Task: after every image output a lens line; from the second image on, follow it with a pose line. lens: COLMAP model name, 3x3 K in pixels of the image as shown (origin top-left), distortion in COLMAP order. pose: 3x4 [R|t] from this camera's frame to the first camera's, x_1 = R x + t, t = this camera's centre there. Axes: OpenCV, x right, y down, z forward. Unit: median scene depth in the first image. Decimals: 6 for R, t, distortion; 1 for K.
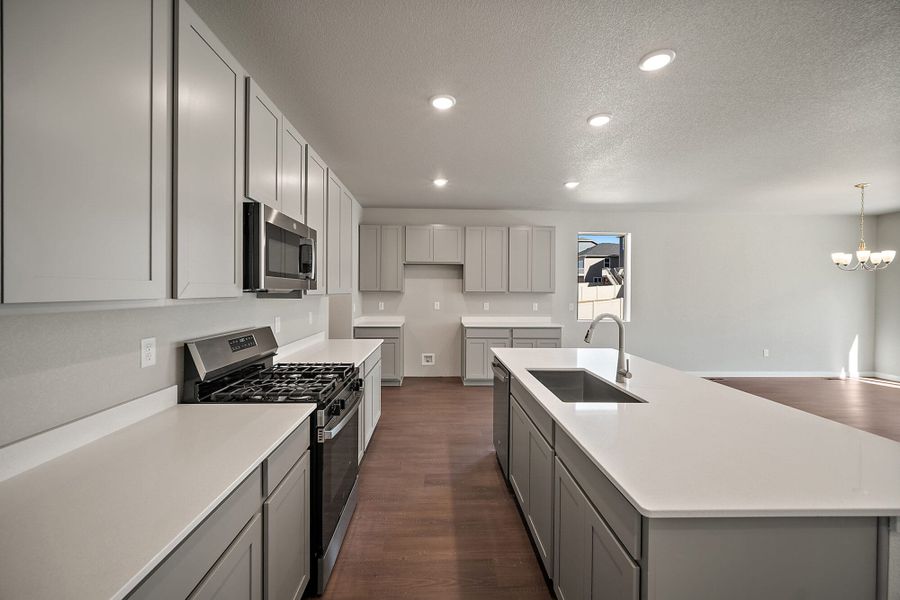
lens RADIAL K [[358.5, 0, 447.6], [0, 358.5, 294.9], [0, 0, 1]] dist [0.002251, -0.000080]
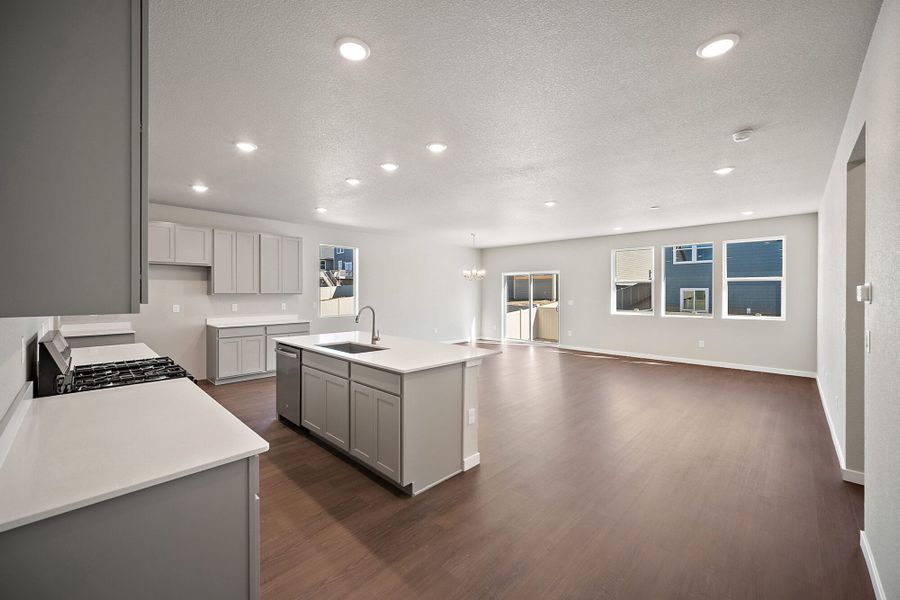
lens RADIAL K [[358.5, 0, 449.7], [0, 358.5, 292.9], [0, 0, 1]] dist [0.002251, -0.000080]
pose [[0.721513, -0.007387, 0.692361, -0.171035], [0.013395, 0.999905, -0.003291, 0.001707], [-0.692271, 0.011649, 0.721544, -0.193393]]
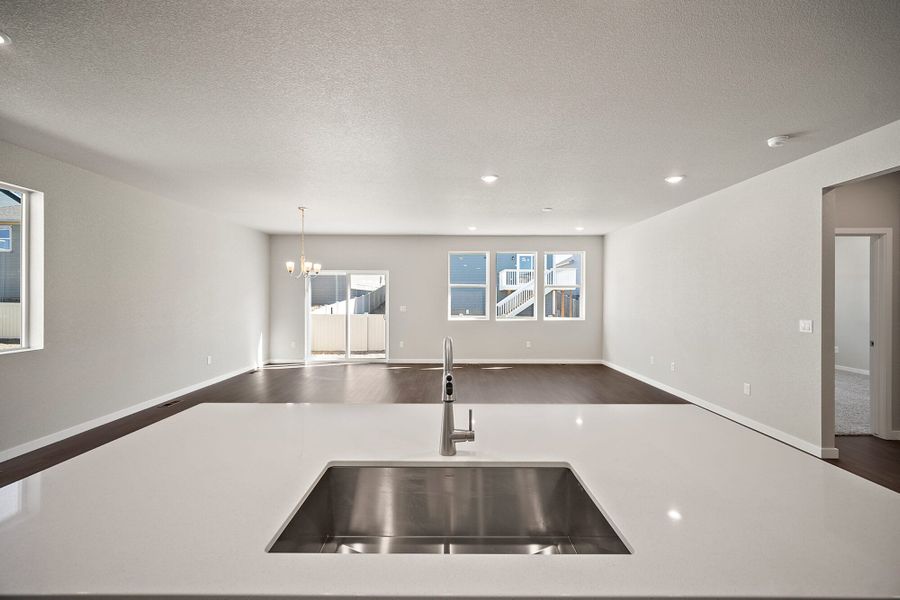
lens RADIAL K [[358.5, 0, 446.9], [0, 358.5, 296.4], [0, 0, 1]] dist [0.002251, -0.000080]
pose [[0.038885, -0.005825, 0.999227, -0.038432], [0.010662, 0.999929, 0.005414, -0.005885], [-0.999187, 0.010443, 0.038945, 0.368981]]
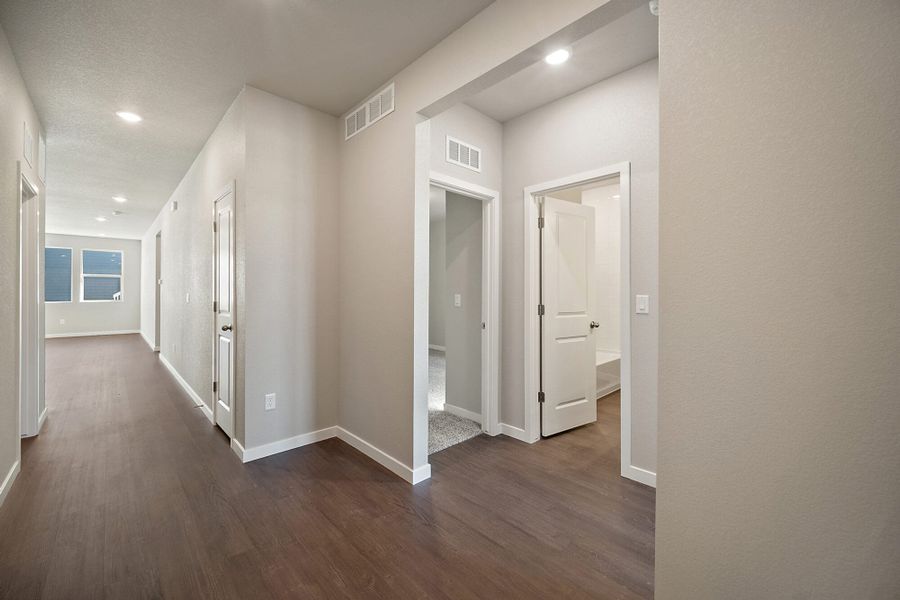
lens RADIAL K [[358.5, 0, 443.0], [0, 358.5, 291.2], [0, 0, 1]] dist [0.002251, -0.000080]
pose [[-0.650189, -0.005343, 0.759754, -2.766141], [0.004298, 0.999933, 0.010710, 0.080551], [-0.759761, 0.010229, -0.650122, -0.101643]]
